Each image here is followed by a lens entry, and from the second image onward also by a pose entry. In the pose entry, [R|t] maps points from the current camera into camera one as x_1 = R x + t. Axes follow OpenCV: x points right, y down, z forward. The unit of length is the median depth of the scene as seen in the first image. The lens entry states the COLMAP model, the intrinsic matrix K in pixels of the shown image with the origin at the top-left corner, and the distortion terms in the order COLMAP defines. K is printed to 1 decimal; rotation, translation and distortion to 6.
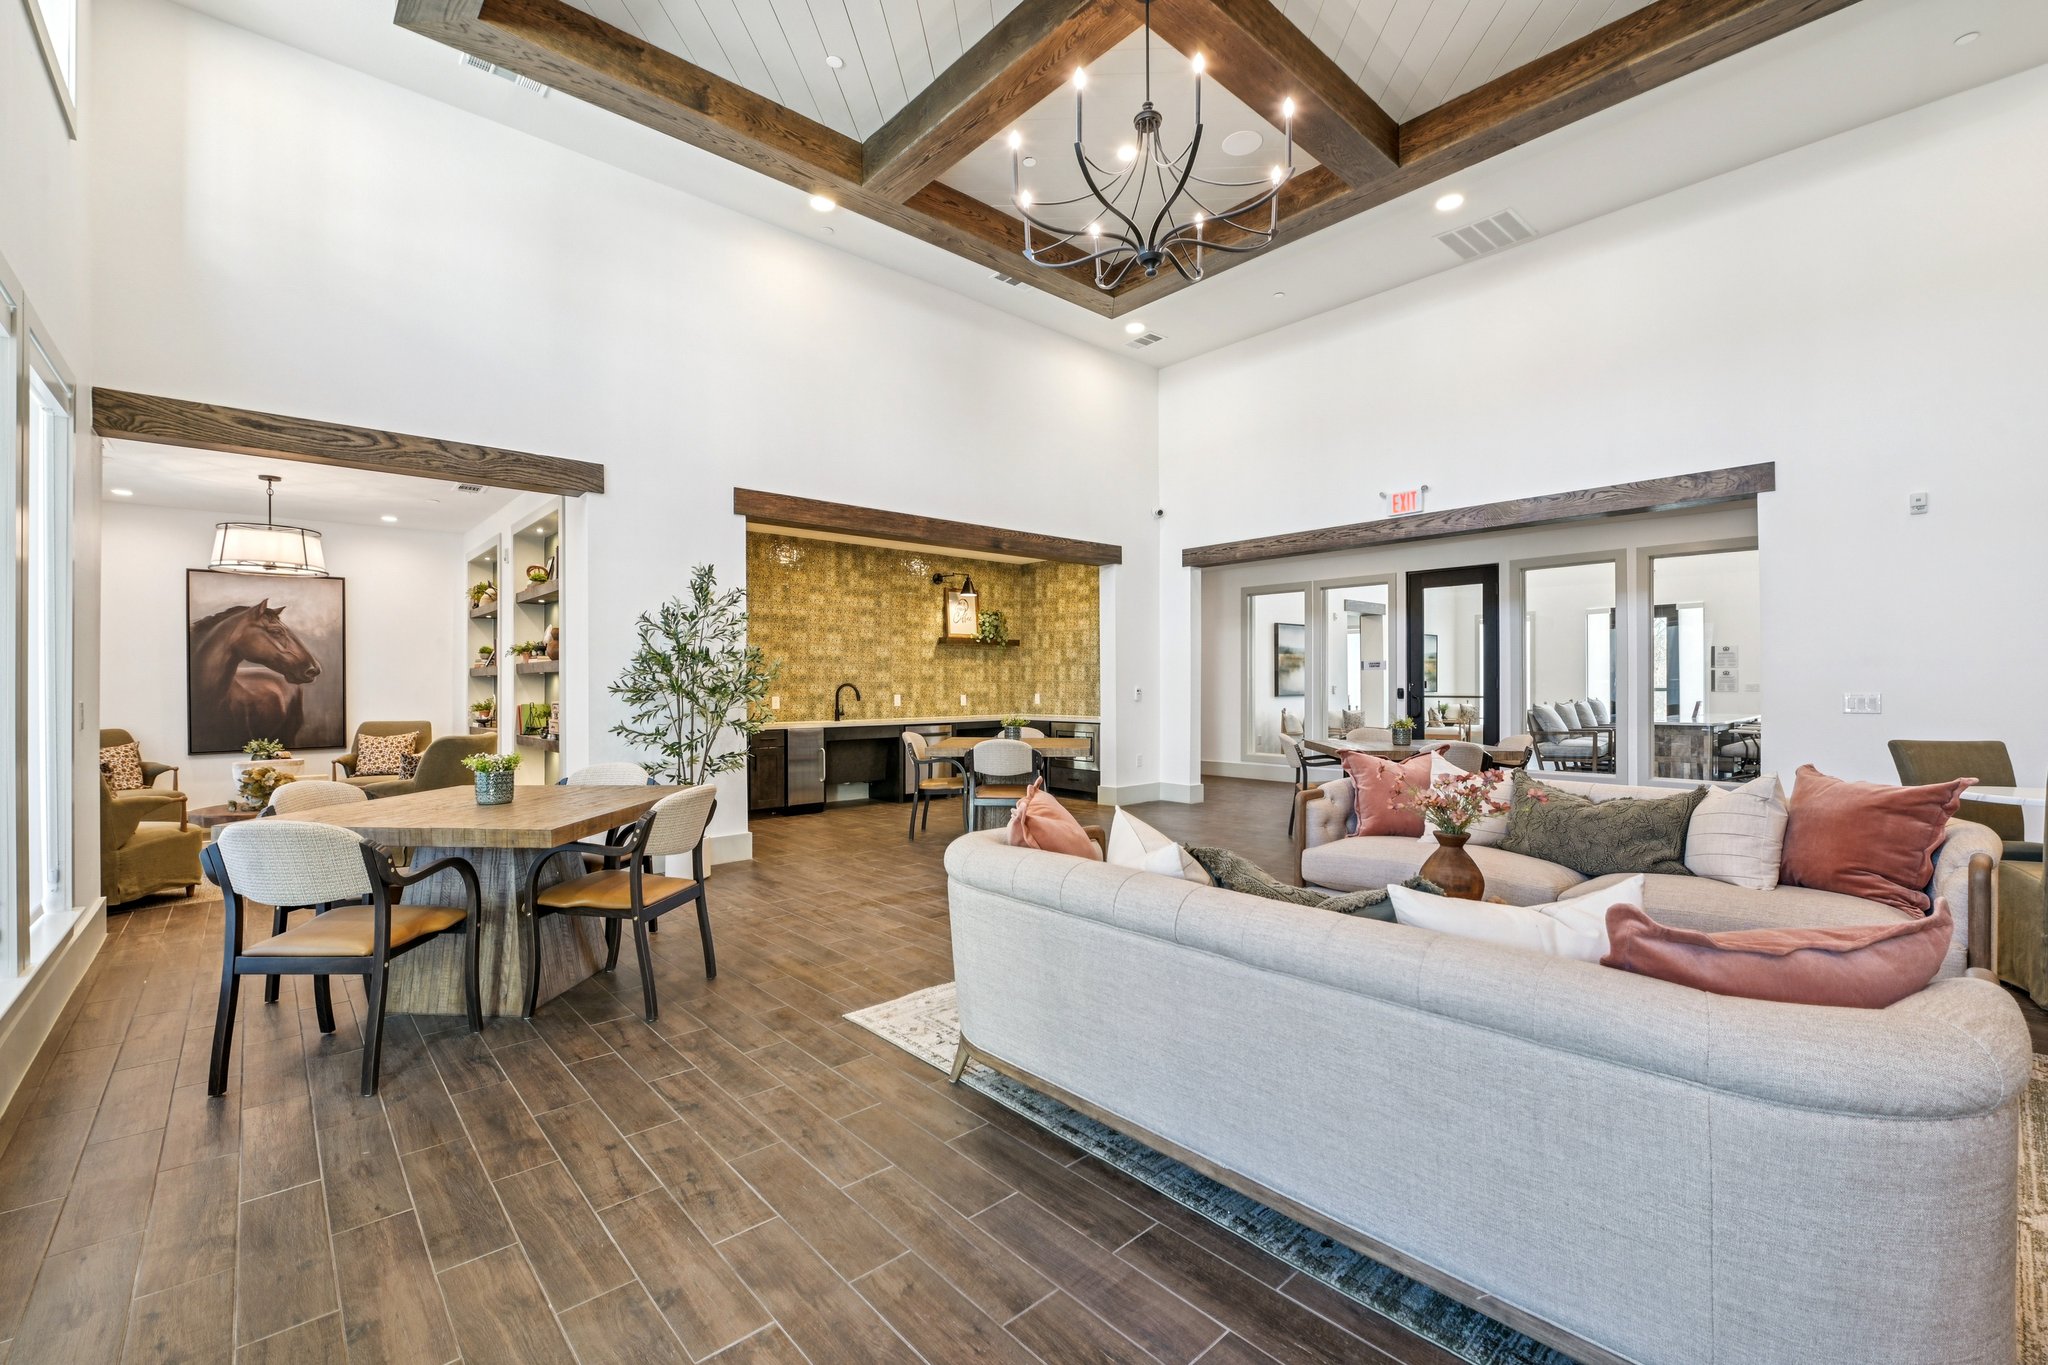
lens RADIAL K [[867.7, 0, 1020.0], [0, 867.7, 685.6], [0, 0, 1]] dist [-0.000929, 0.000014]
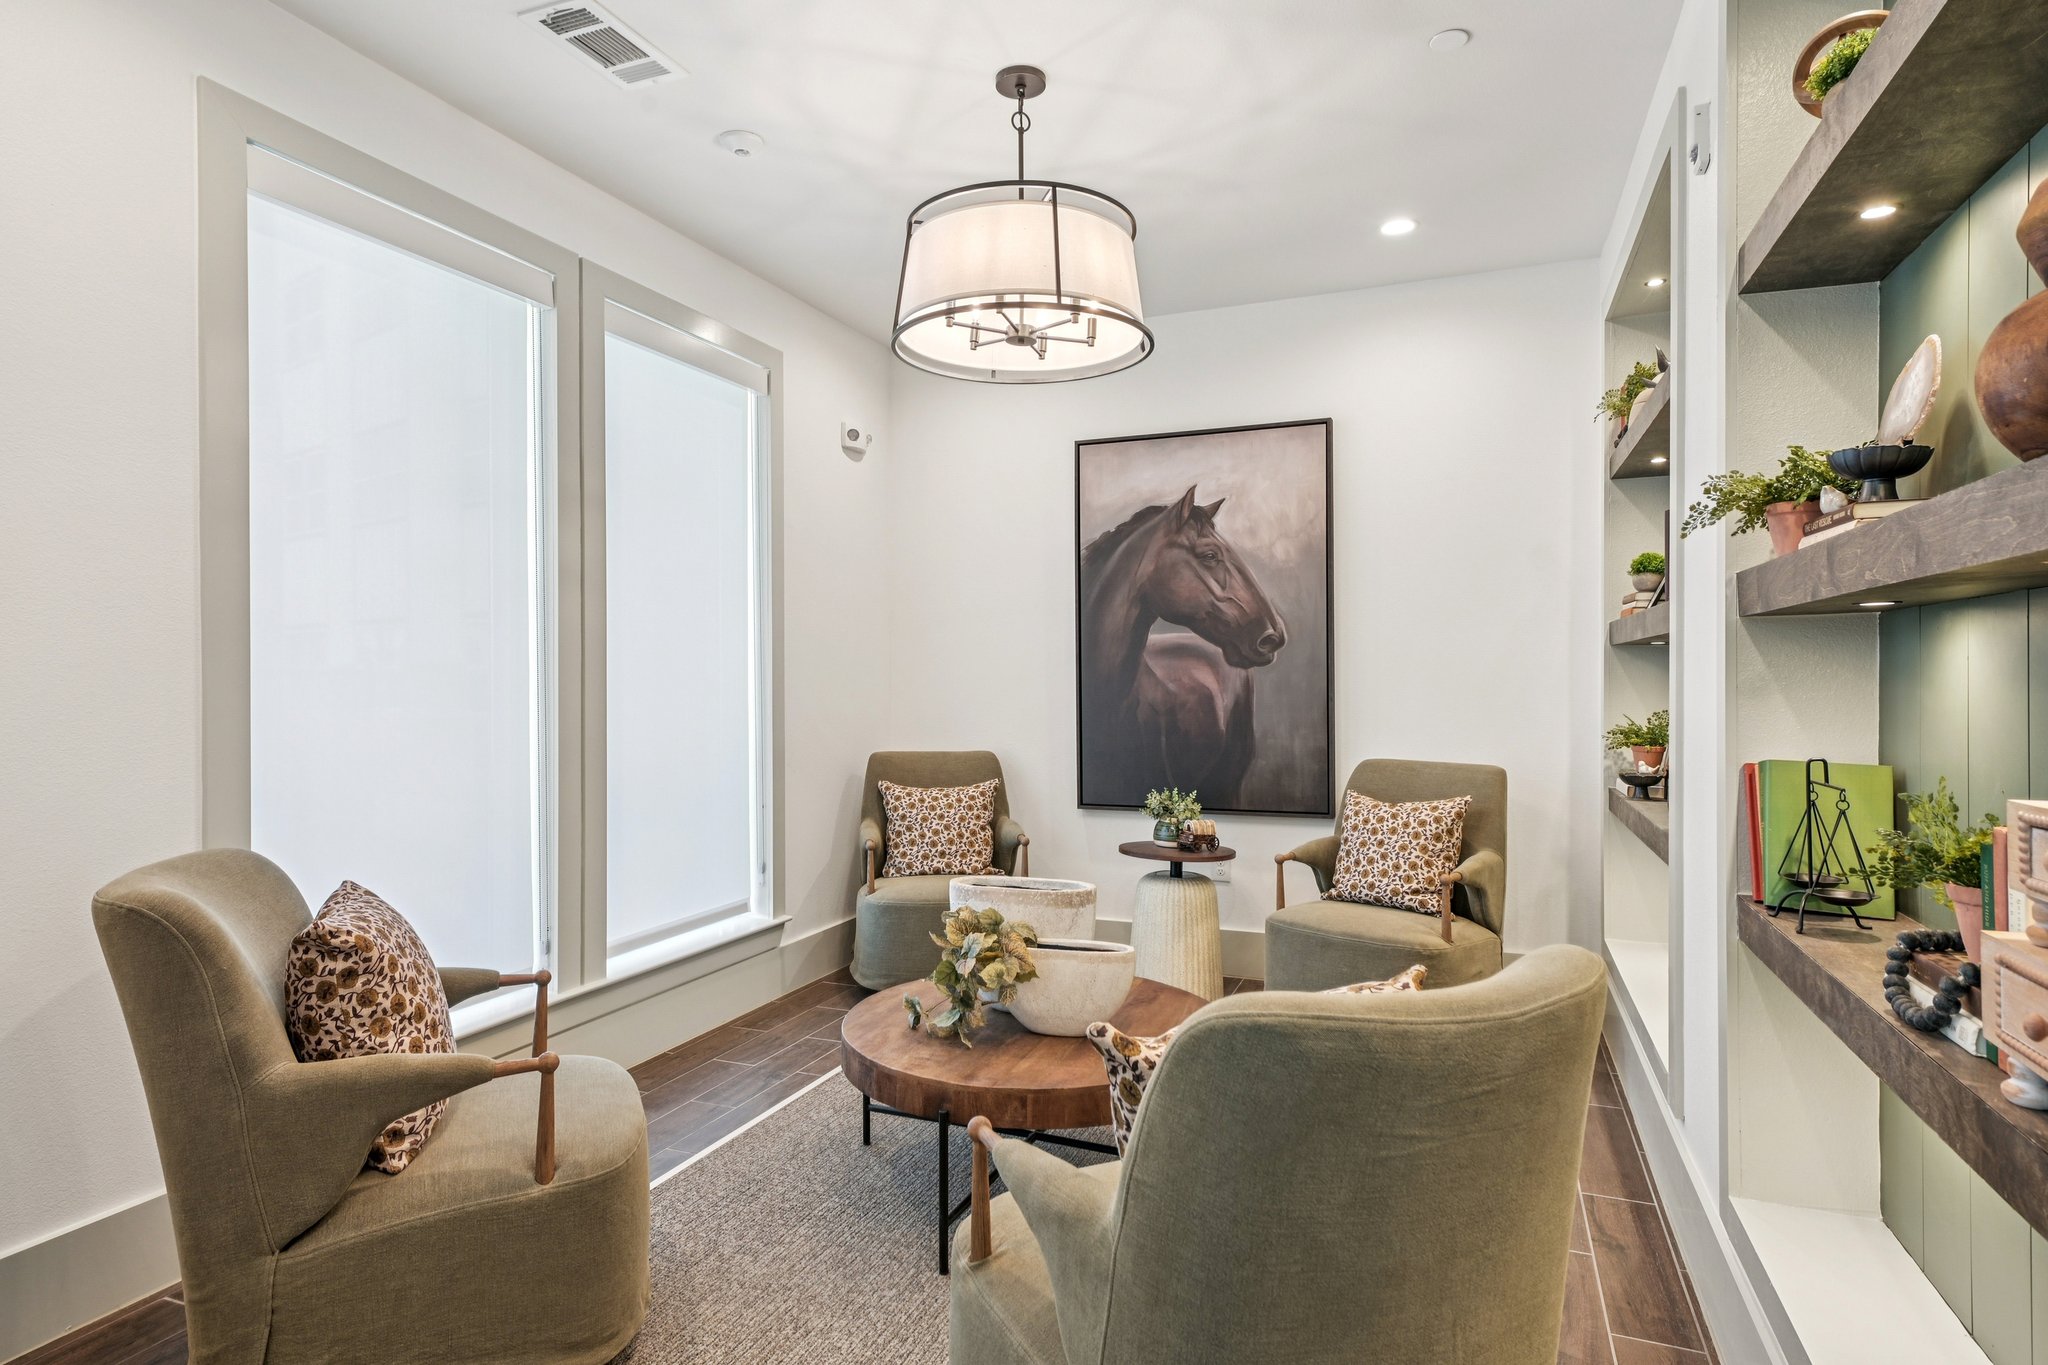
lens RADIAL K [[1125.2, 0, 1020.0], [0, 1125.2, 681.6], [0, 0, 1]] dist [0.005840, 0.000512]
pose [[0.451113, 0.007176, -0.892438, -0.365947], [-0.001934, 0.999973, 0.007063, 0.001228], [0.892465, -0.001460, 0.451115, 0.635953]]
